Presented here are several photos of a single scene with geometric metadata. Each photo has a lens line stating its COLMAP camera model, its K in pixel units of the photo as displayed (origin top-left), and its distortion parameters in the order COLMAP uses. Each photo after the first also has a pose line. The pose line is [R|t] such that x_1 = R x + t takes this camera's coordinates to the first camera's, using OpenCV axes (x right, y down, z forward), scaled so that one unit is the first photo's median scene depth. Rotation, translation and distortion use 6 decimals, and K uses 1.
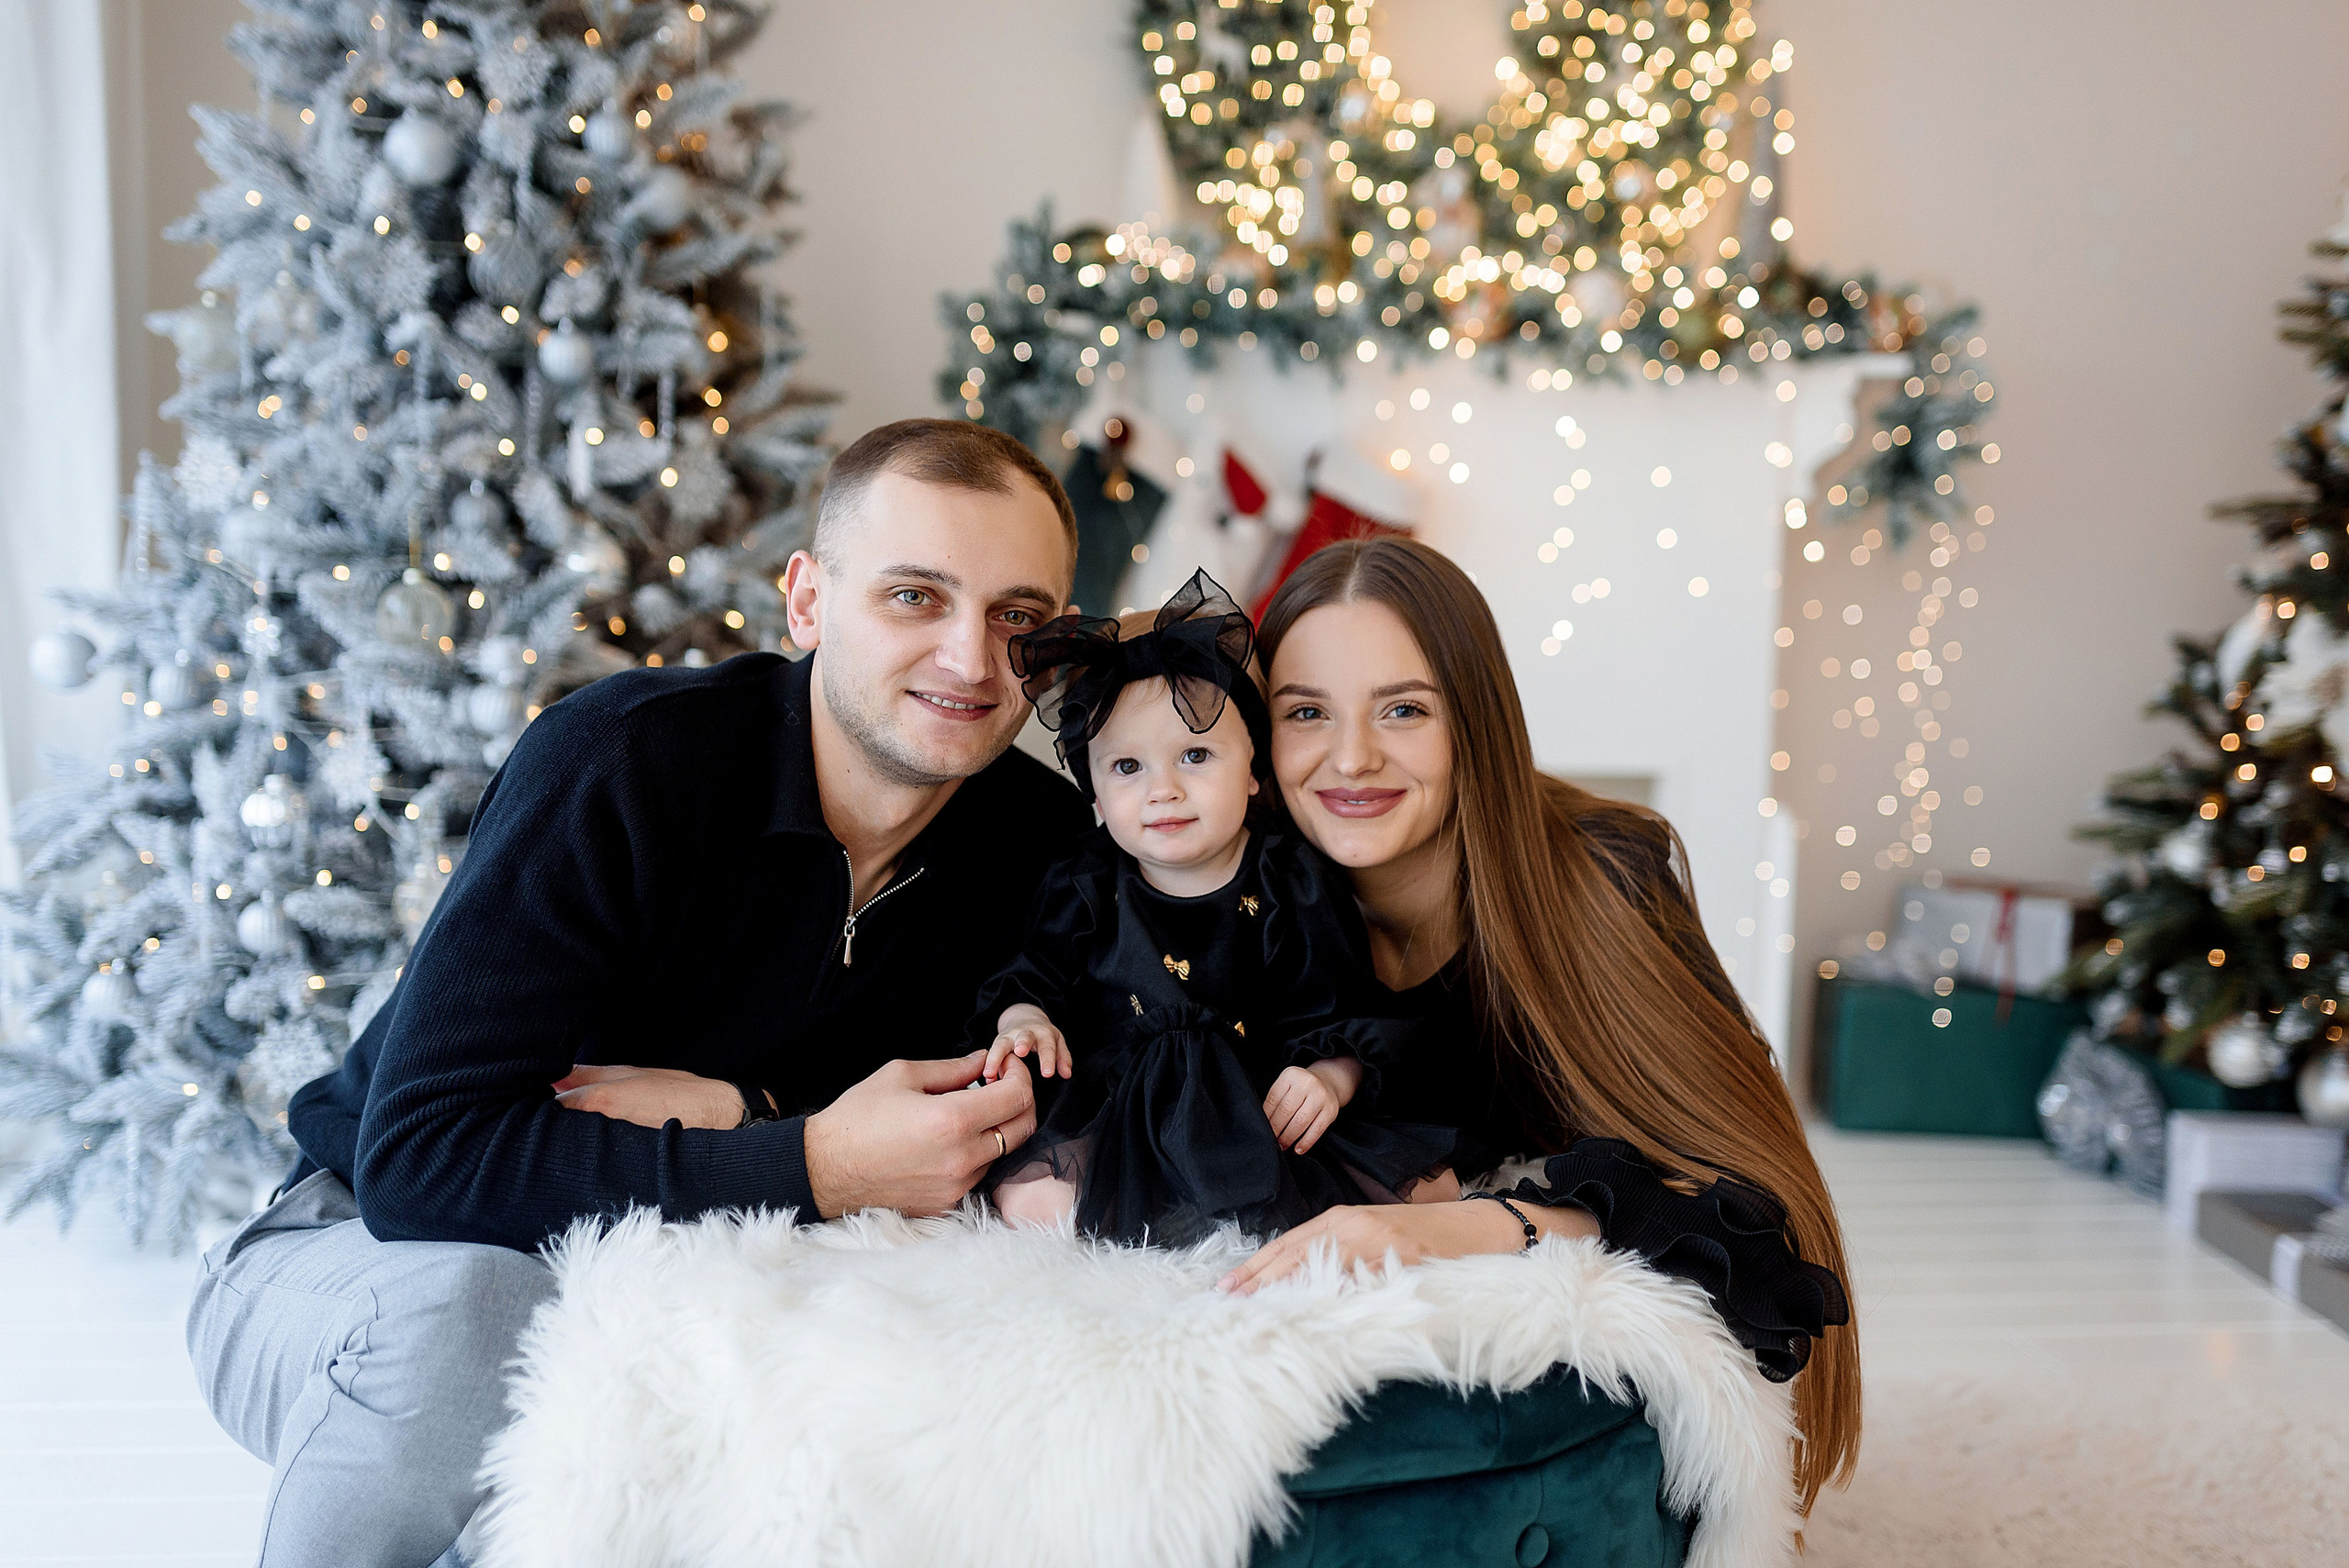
lens RADIAL K [[2251.5, 0, 1170.5], [0, 2251.5, 790.7], [0, 0, 1]] dist [-0.001845, 0.011608]
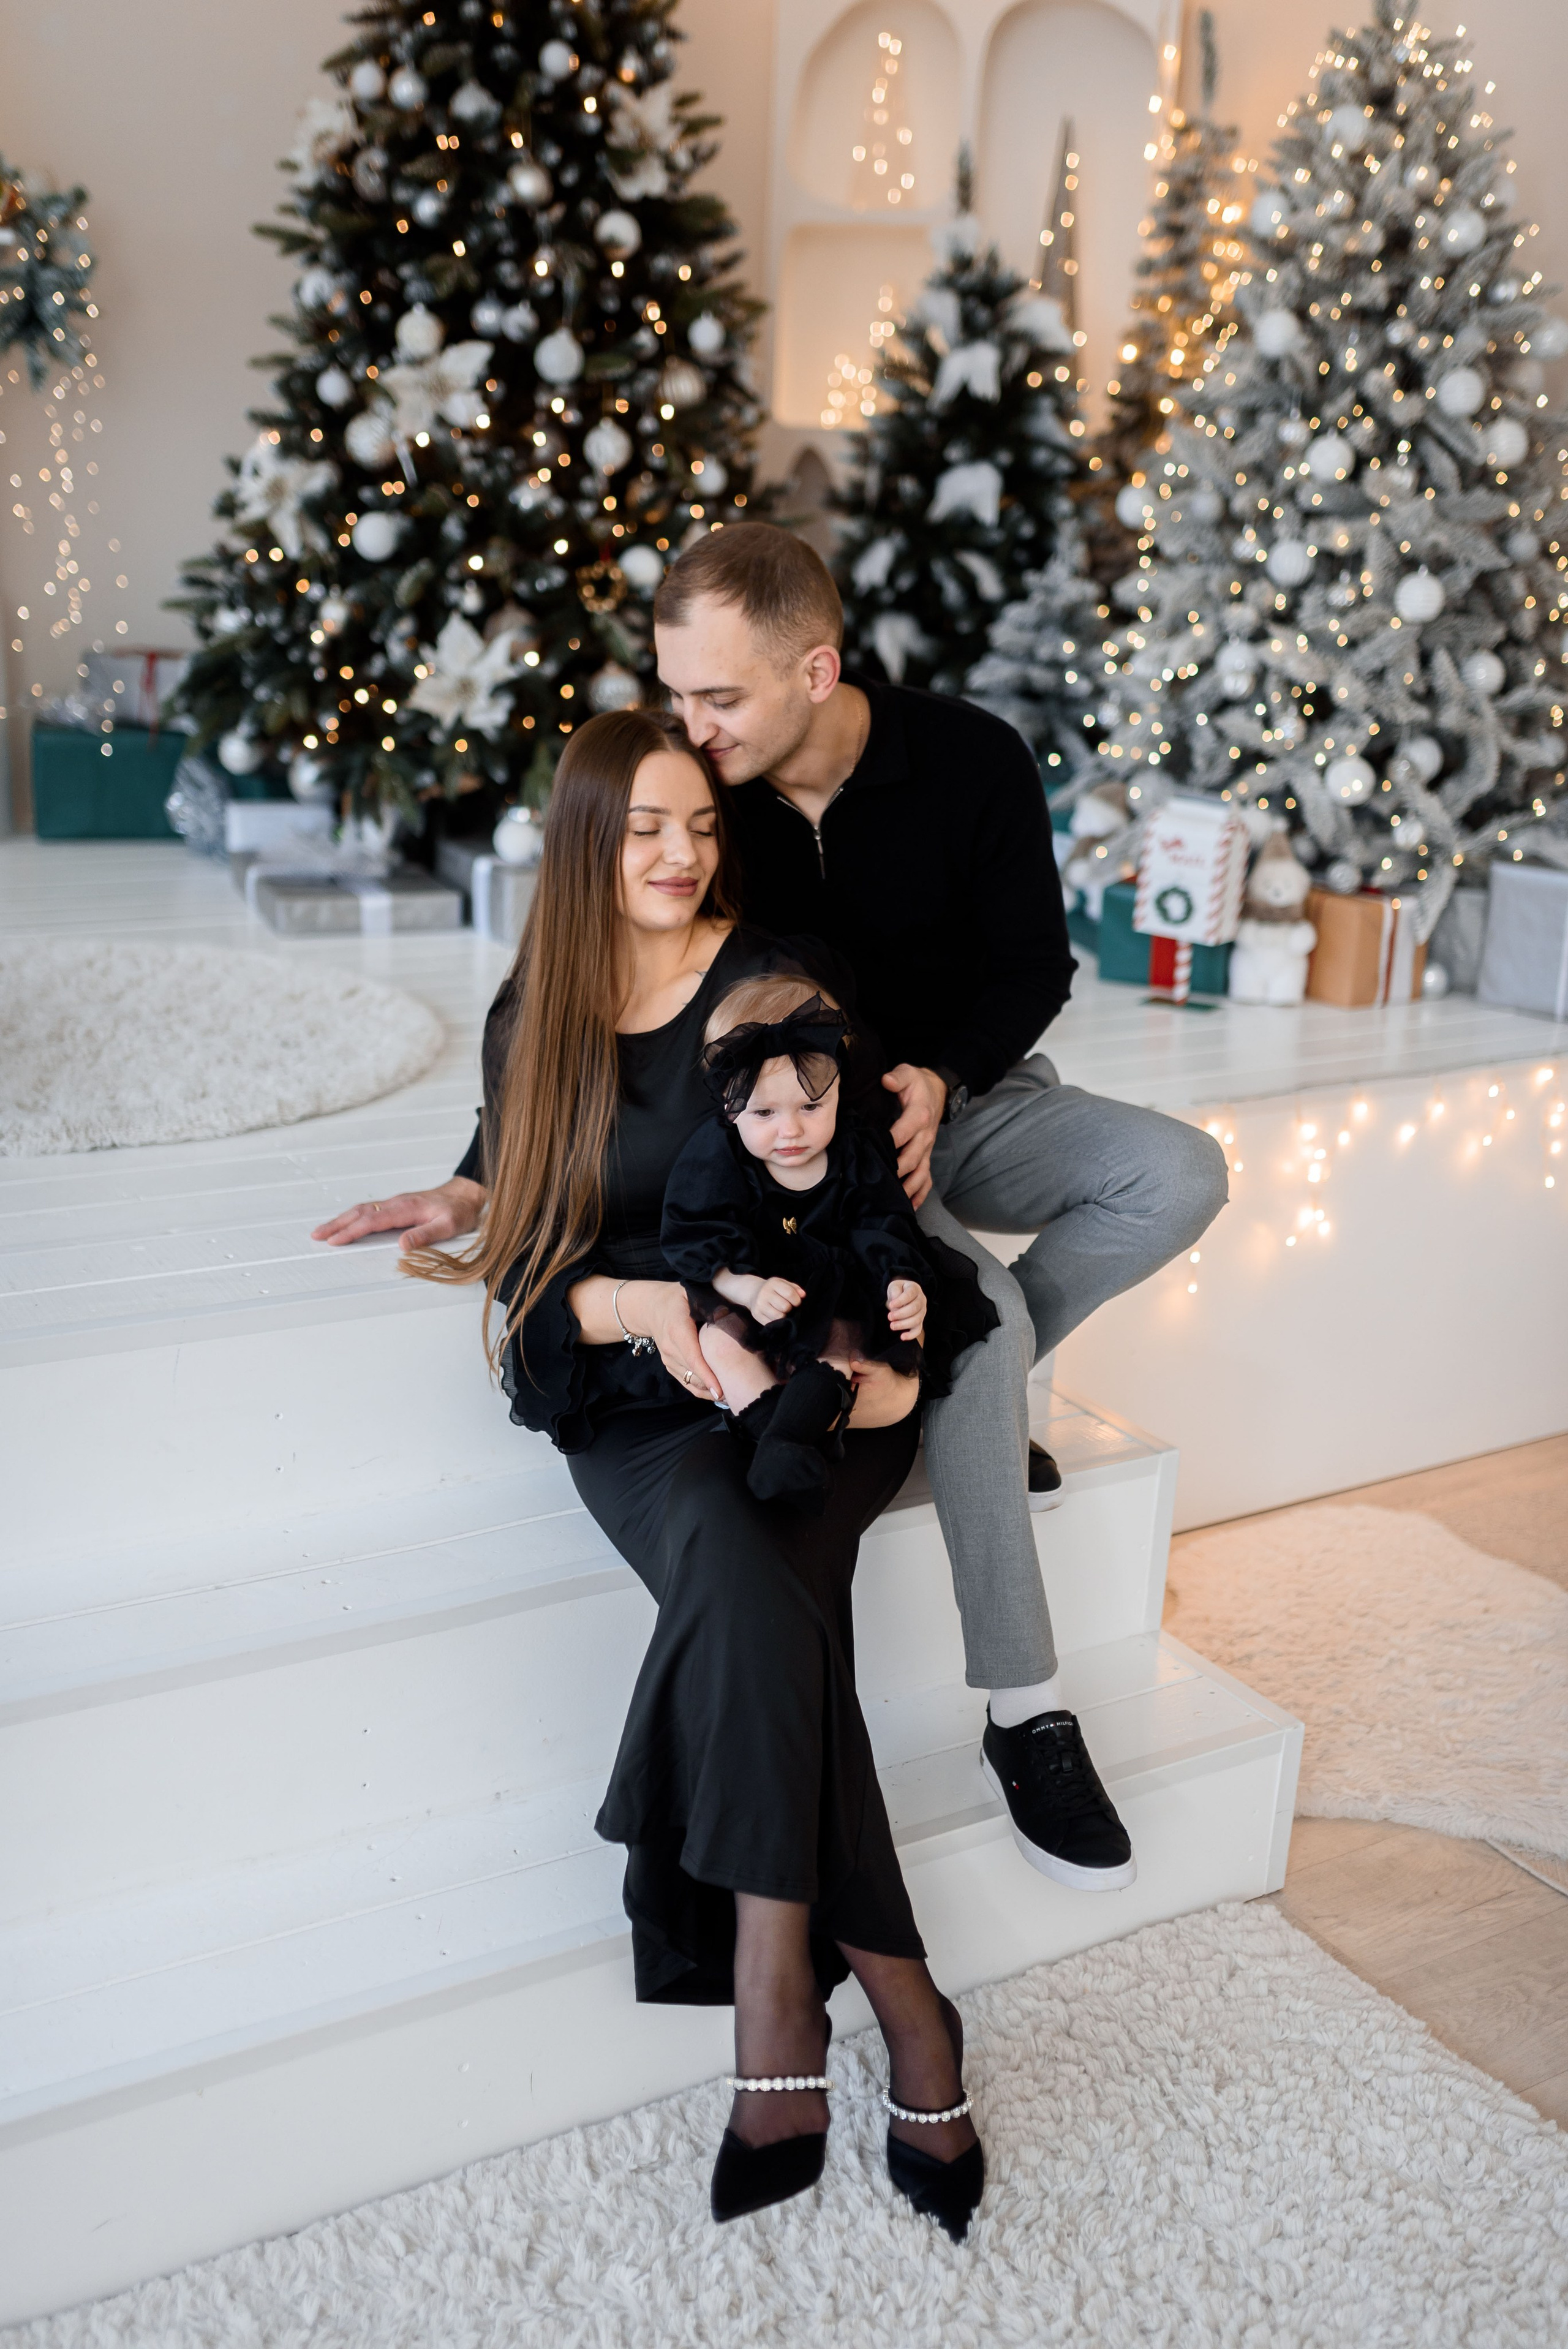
lens RADIAL K [[2251.6, 0, 787.1], [0, 2251.6, 1176.4], [0, 0, 1]] dist [-0.001845, 0.011608]
pose [[0.928381, -0.096691, 0.358830, 0.235717], [0.013599, 0.973752, 0.227205, 0.053458], [-0.371380, -0.206053, 0.905328, -0.484078]]
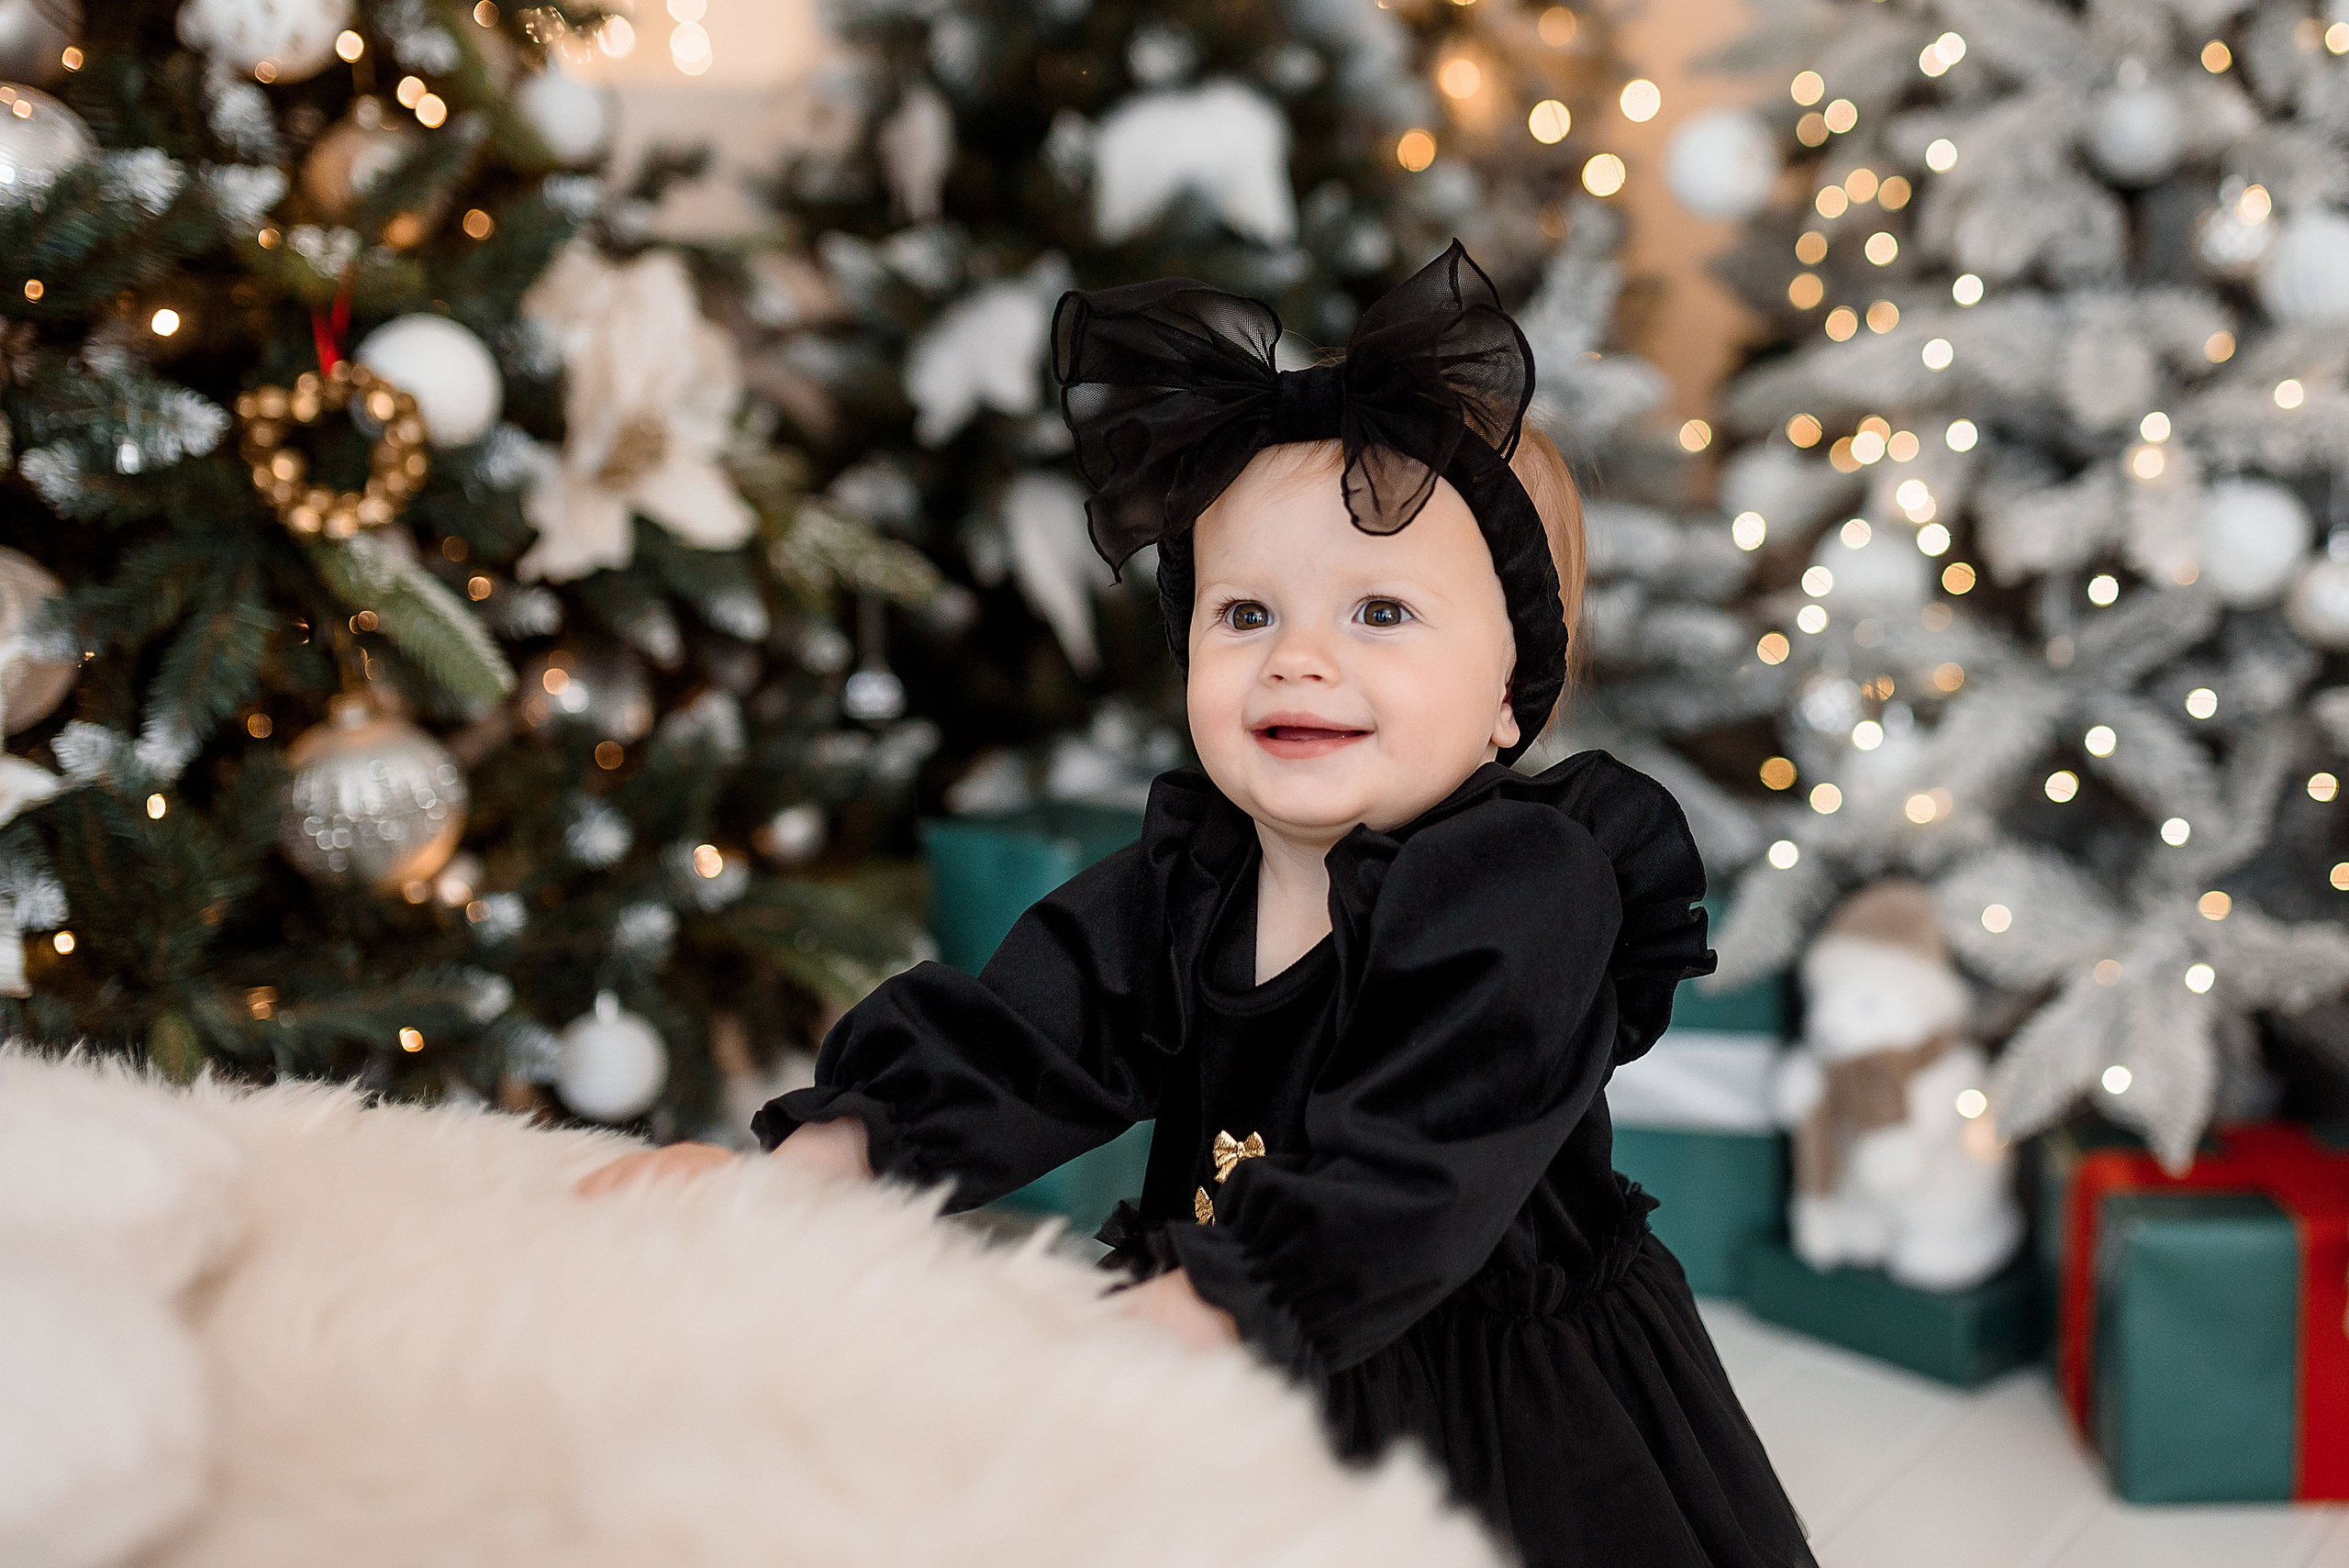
lens RADIAL K [[2859.7, 0, 1332.5], [0, 2859.7, 643.4], [0, 0, 1]] dist [-0.004493, 0.018999]
pose [[0.656886, -0.106600, 0.746416, 0.388152], [0.083277, 0.994156, 0.068693, 0.028868], [-0.749377, 0.017036, 0.661925, 0.363893]]
